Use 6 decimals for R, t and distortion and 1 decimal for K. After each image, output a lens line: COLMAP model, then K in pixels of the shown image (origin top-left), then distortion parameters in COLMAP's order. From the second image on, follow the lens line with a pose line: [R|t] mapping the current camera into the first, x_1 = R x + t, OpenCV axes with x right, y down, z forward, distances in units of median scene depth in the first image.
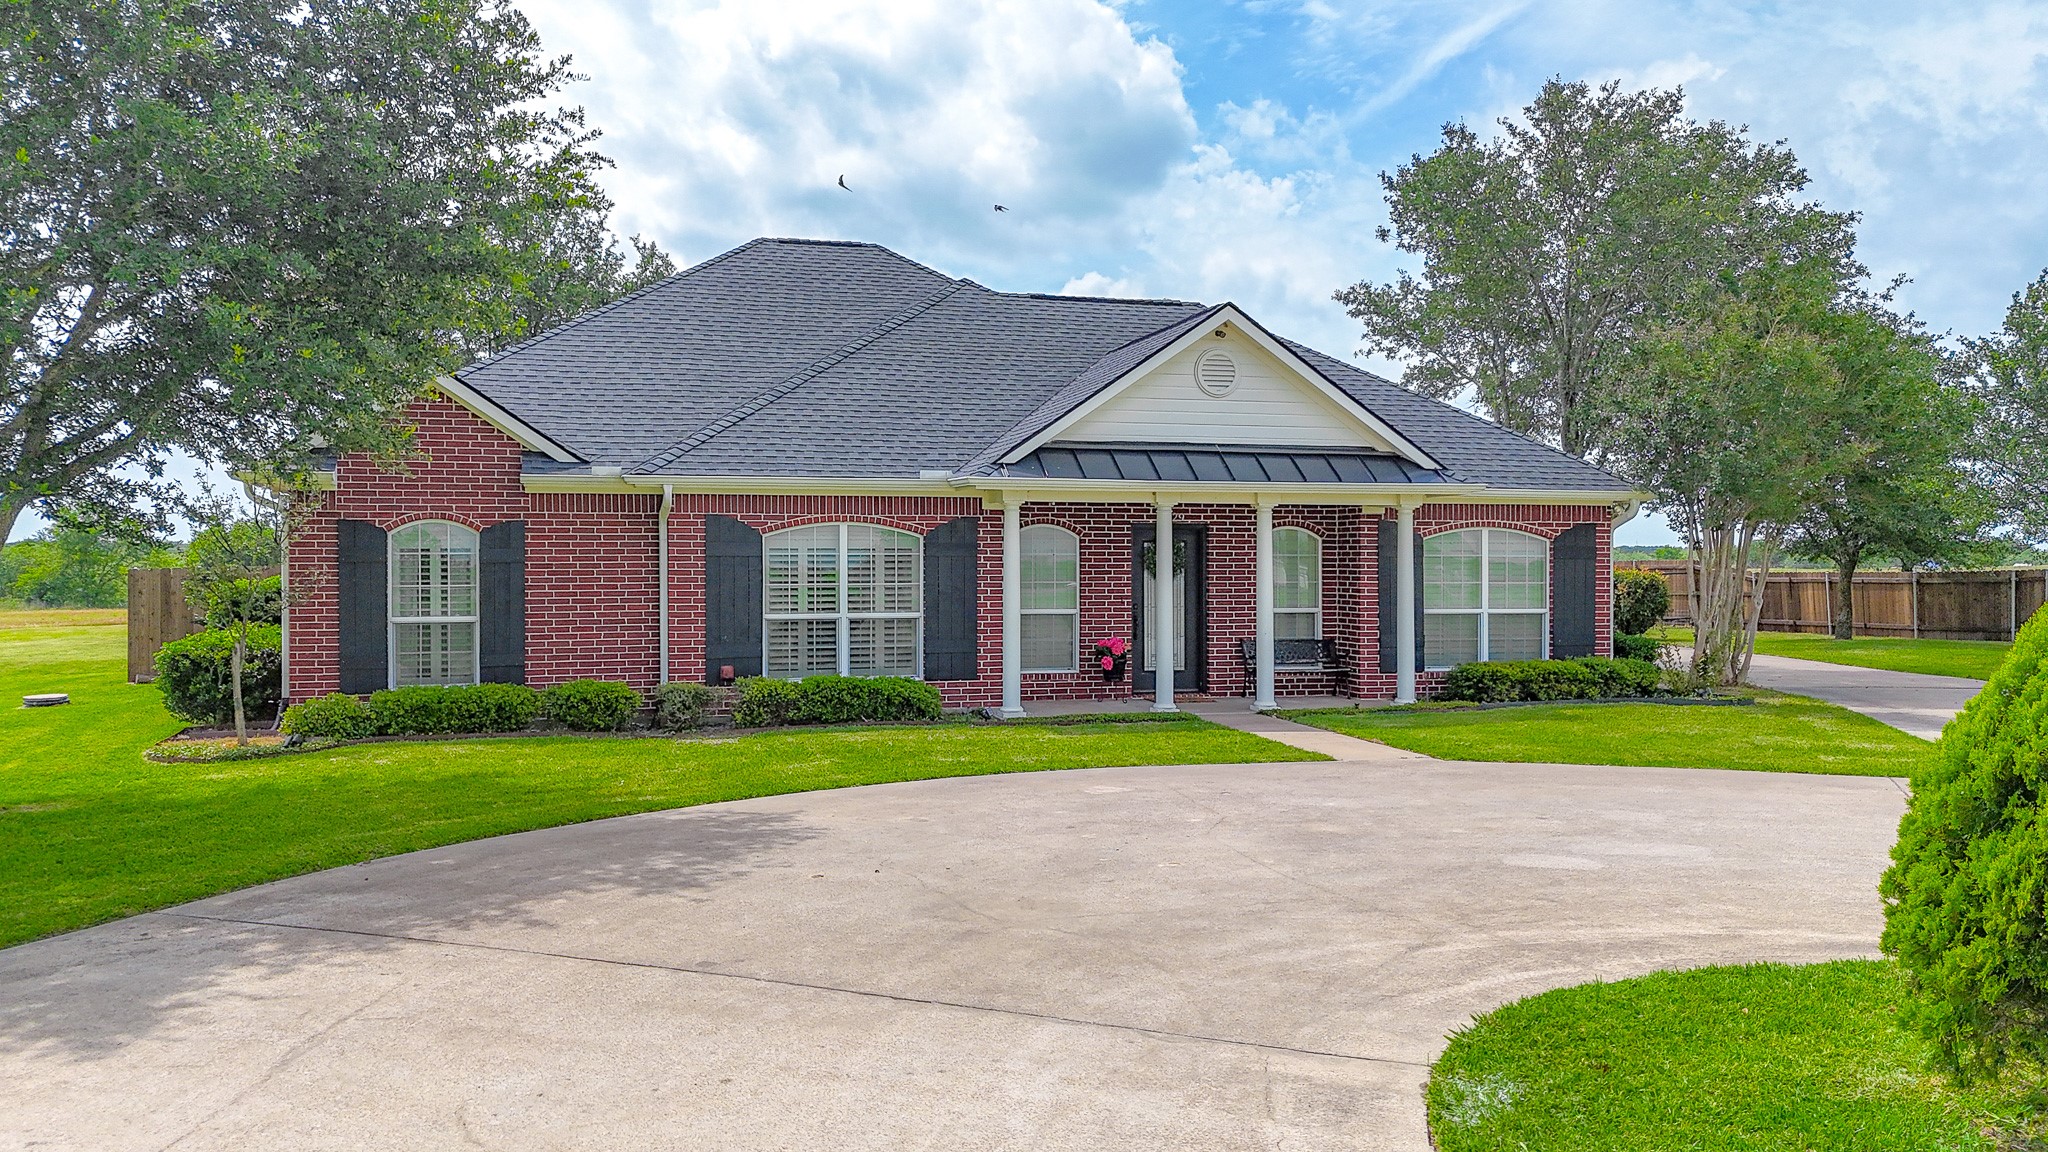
lens RADIAL K [[1553.2, 0, 1011.2], [0, 1553.2, 571.2], [0, 0, 1]] dist [0.041878, -0.025545]
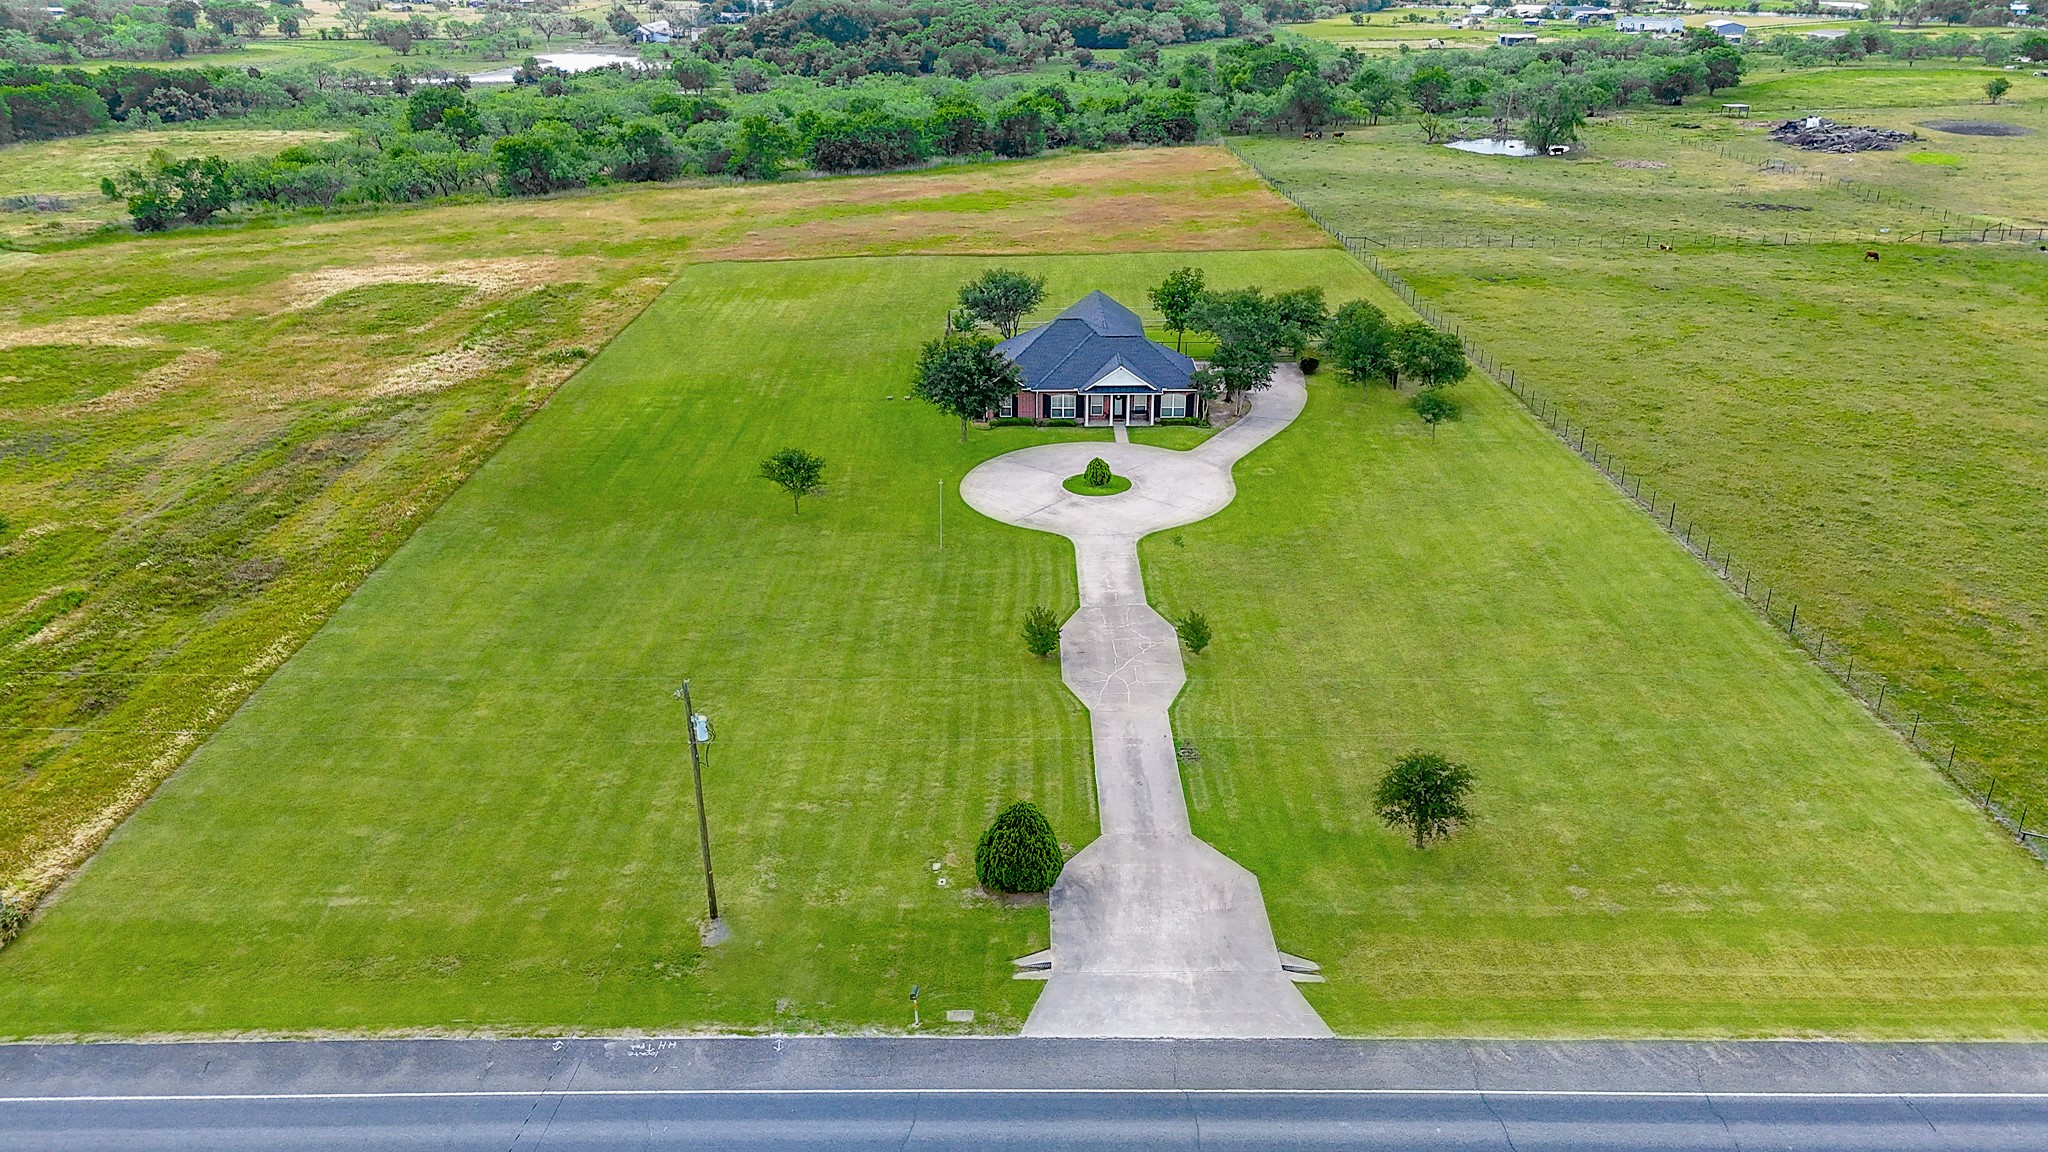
lens RADIAL K [[1713.6, 0, 1020.5], [0, 1713.6, 585.6], [0, 0, 1]] dist [0.053519, -0.012692]
pose [[0.961225, 0.103348, -0.255668, 1.687846], [0.001552, 0.925076, 0.379778, -2.074892], [0.275762, -0.365449, 0.889046, -5.916206]]
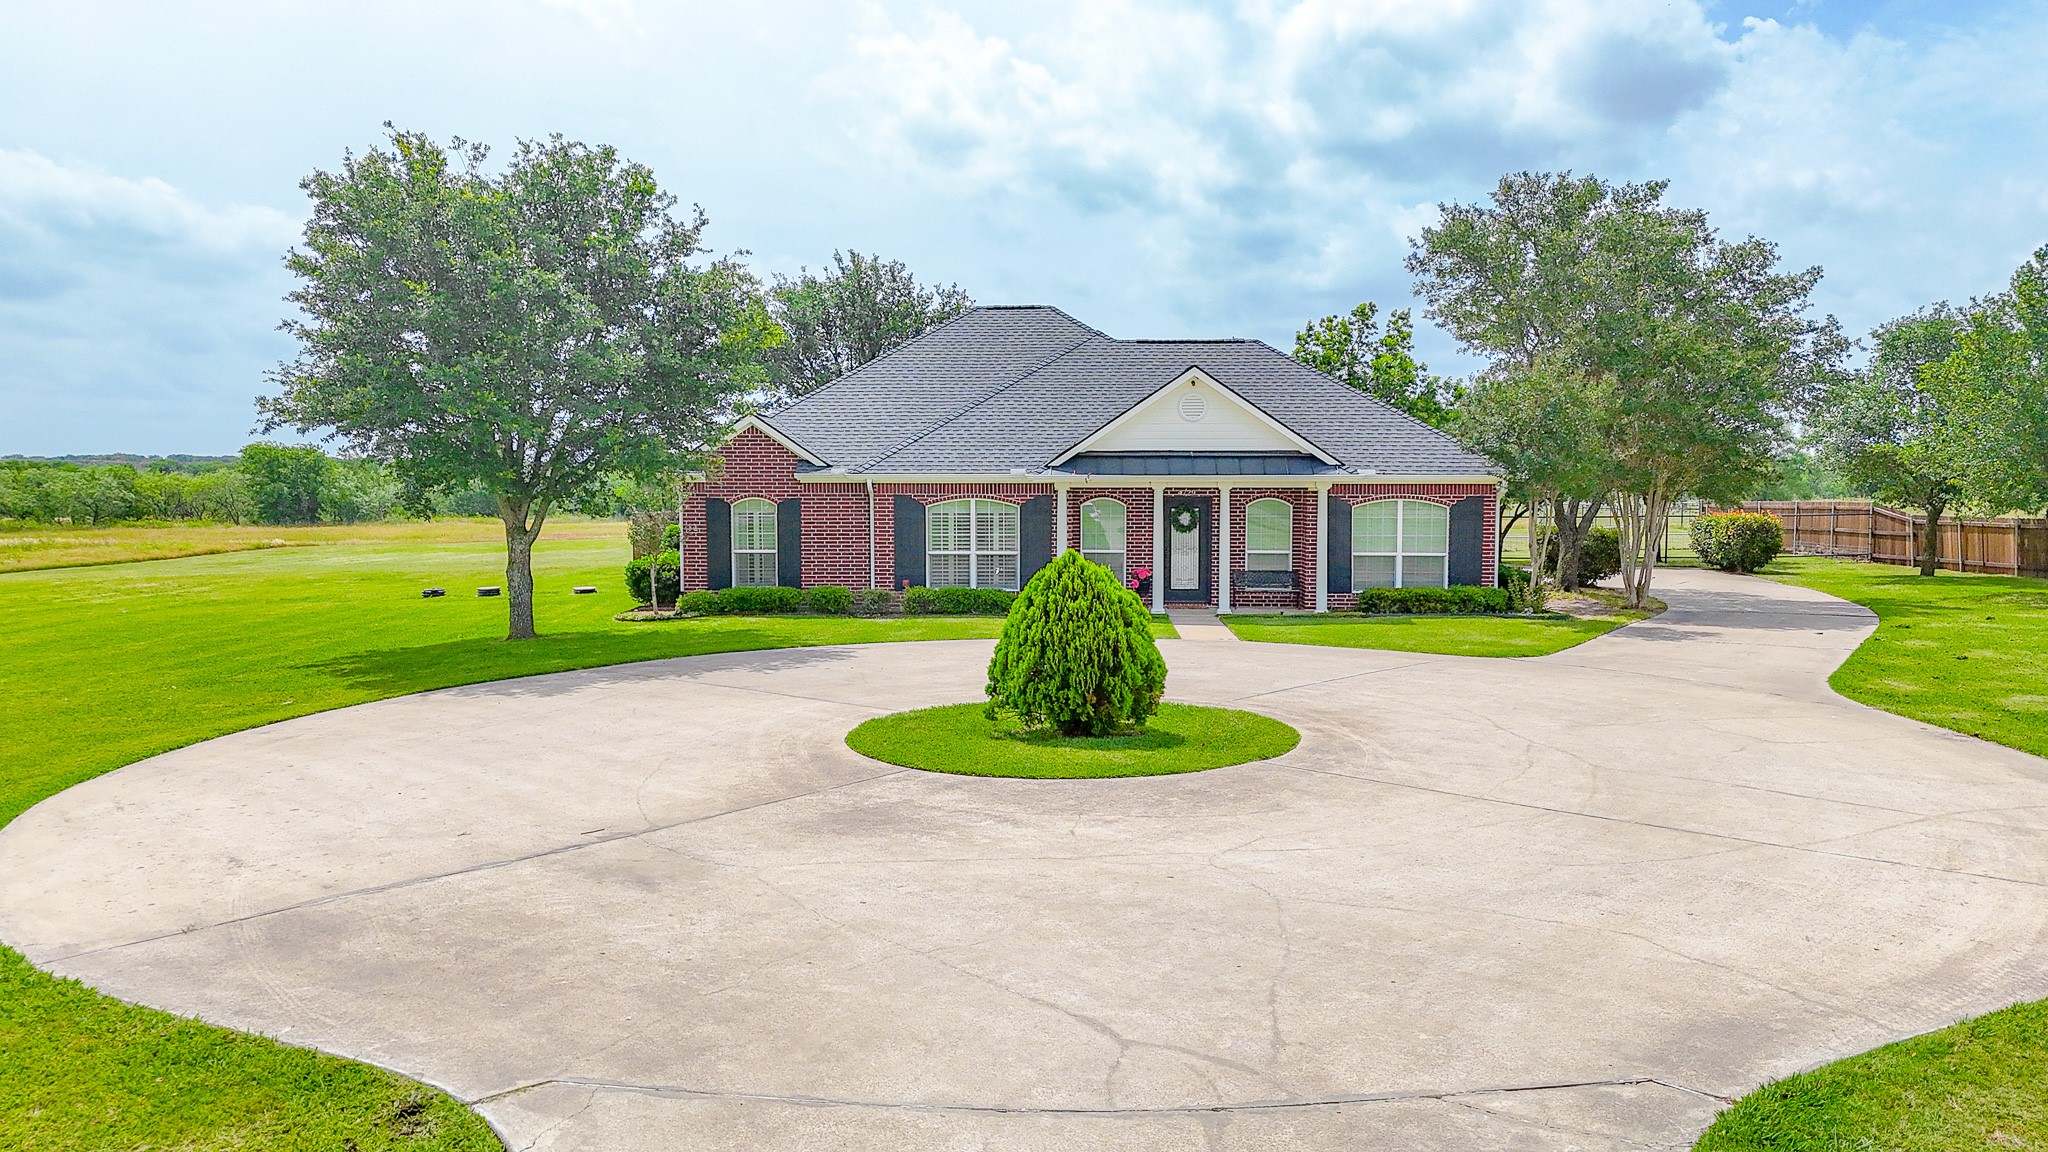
lens RADIAL K [[1553.2, 0, 1042.6], [0, 1553.2, 613.5], [0, 0, 1]] dist [0.041878, -0.025545]
pose [[0.954433, 0.027674, -0.297138, 0.481989], [-0.003041, 0.996541, 0.083045, -0.047637], [0.298408, -0.078357, 0.951216, -0.625252]]
